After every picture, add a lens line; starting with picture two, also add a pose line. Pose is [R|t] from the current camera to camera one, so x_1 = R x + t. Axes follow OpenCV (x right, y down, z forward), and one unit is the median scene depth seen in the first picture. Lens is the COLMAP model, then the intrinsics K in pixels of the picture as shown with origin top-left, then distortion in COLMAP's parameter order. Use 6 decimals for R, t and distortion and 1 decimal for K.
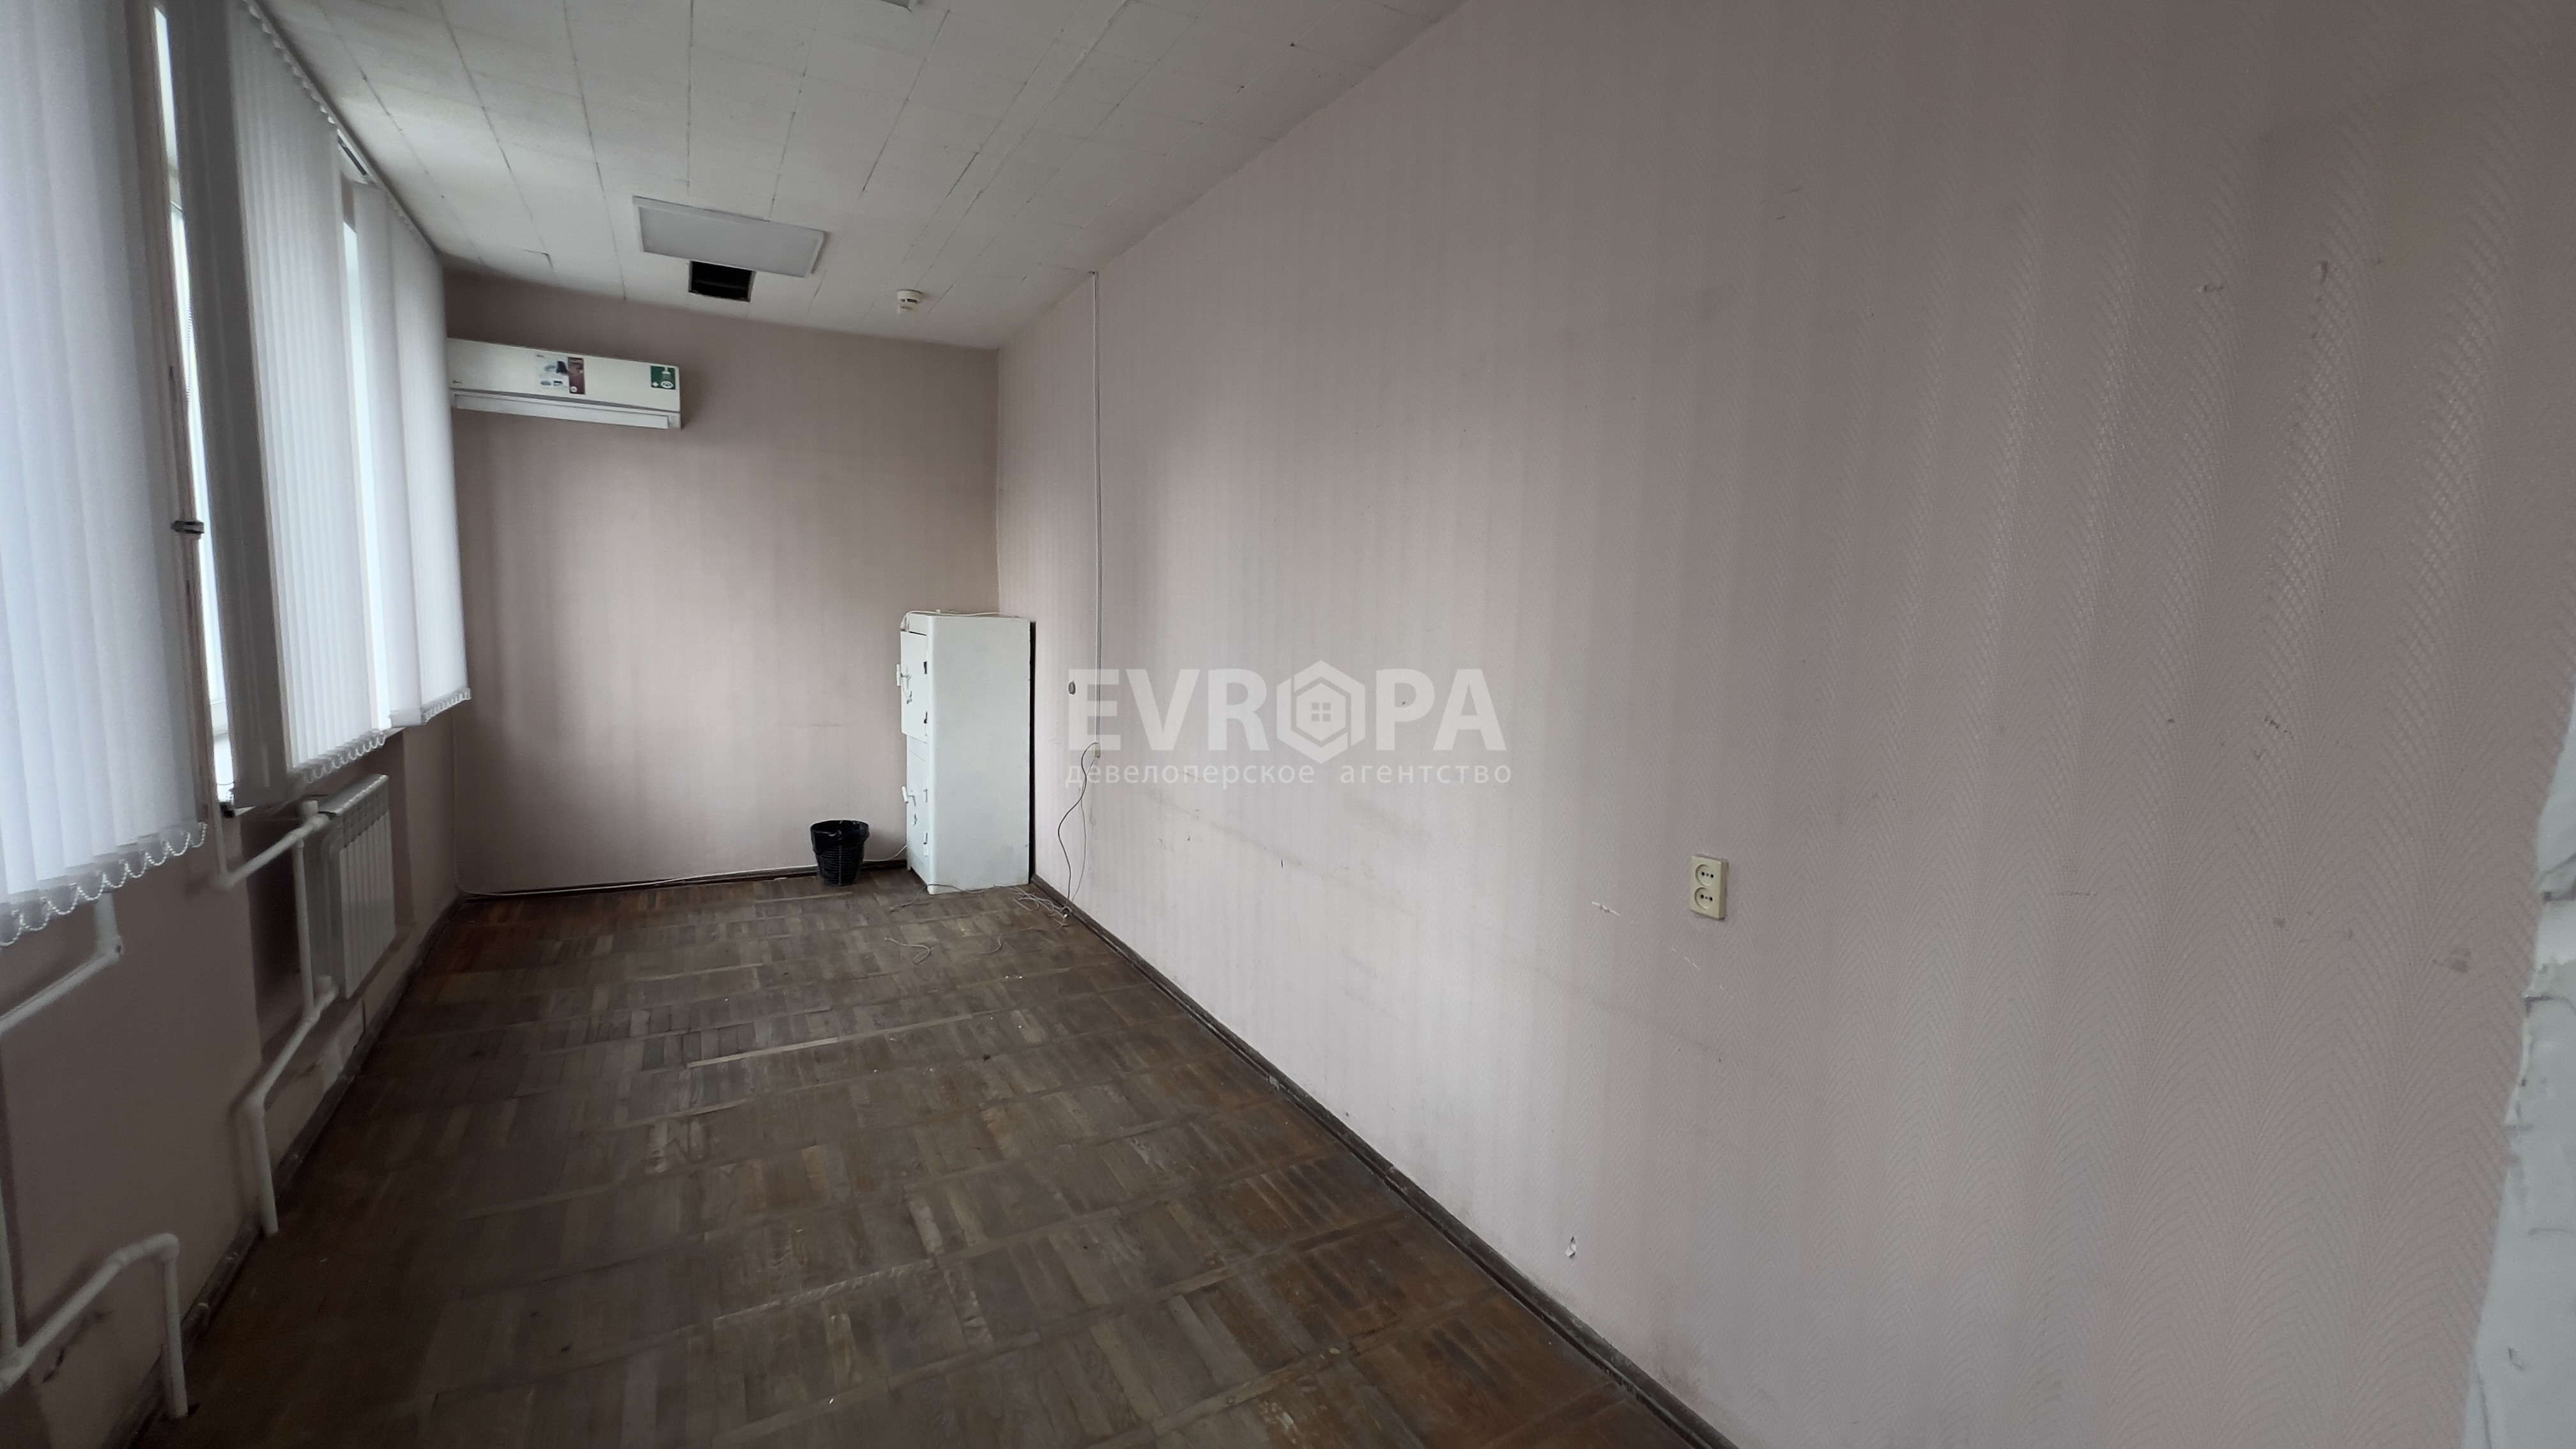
lens RADIAL K [[1044.3, 0, 1277.0], [0, 1044.3, 730.6], [0, 0, 1]] dist [0.002334, 0.000267]
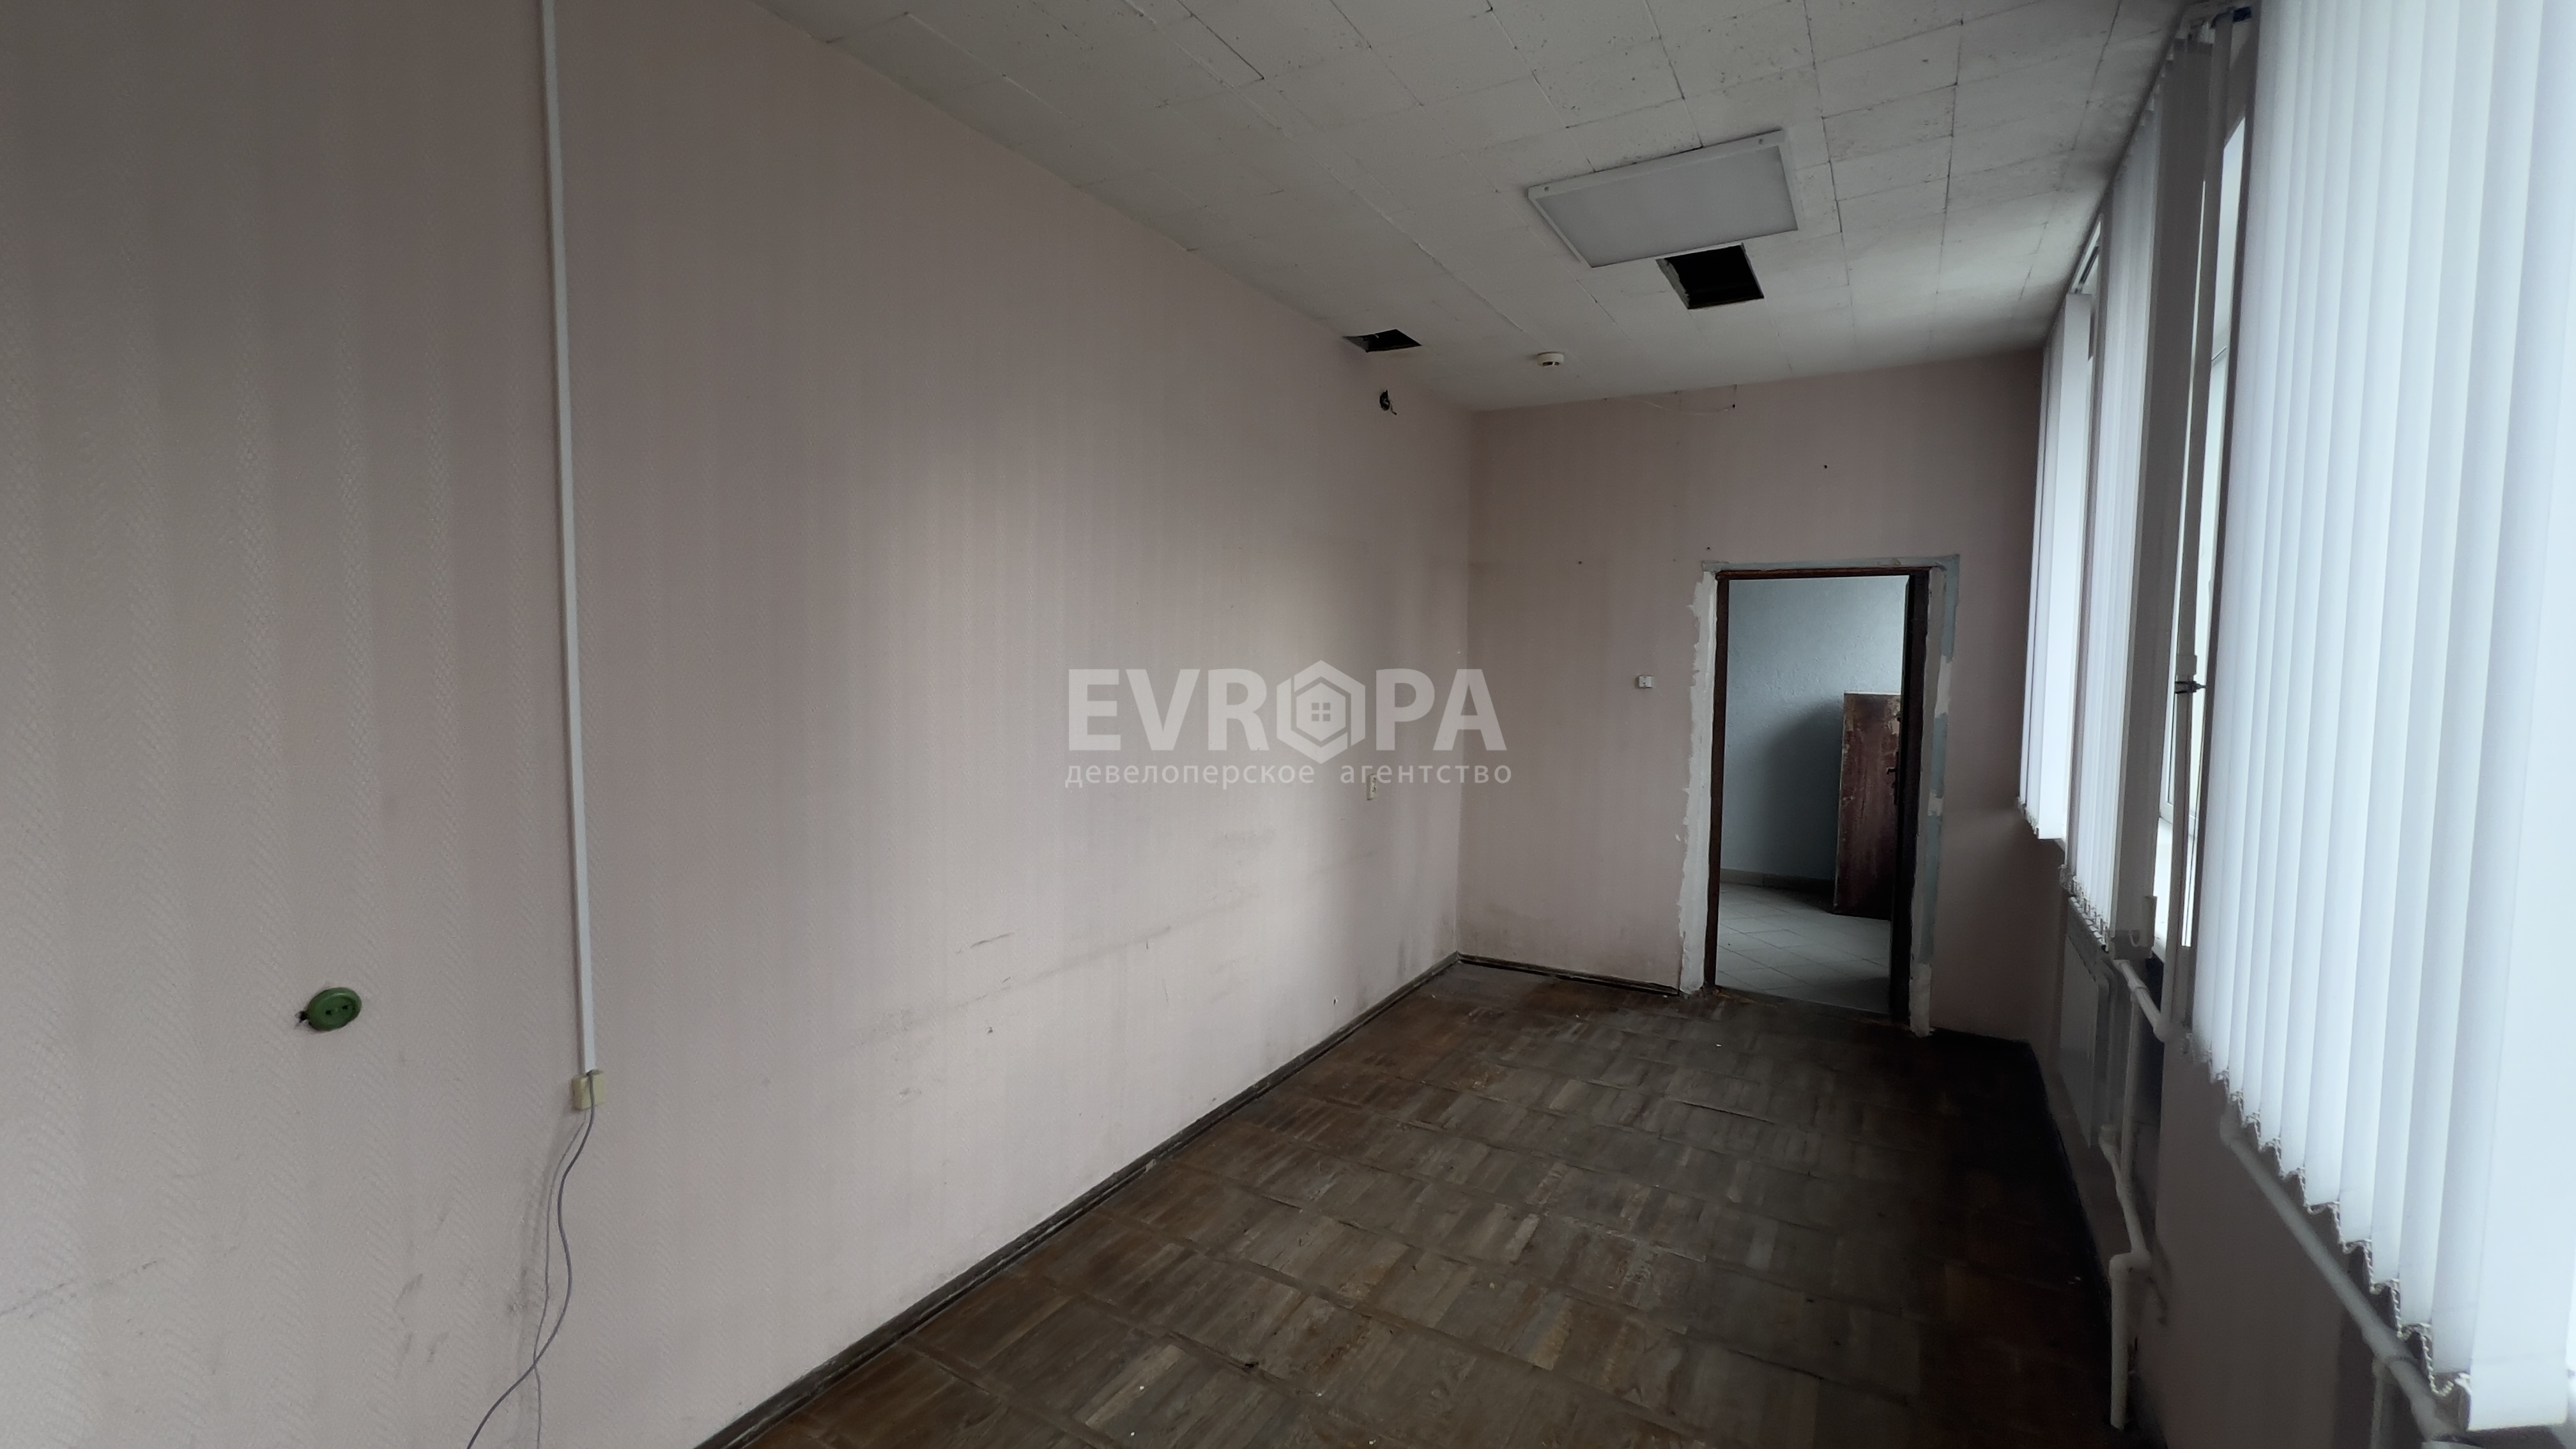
lens RADIAL K [[1044.3, 0, 1277.0], [0, 1044.3, 730.6], [0, 0, 1]] dist [0.002334, 0.000267]
pose [[-0.493941, -0.098412, 0.863908, -1.168965], [0.083356, 0.983638, 0.159710, -0.291772], [-0.865491, 0.150899, -0.477656, 1.735082]]
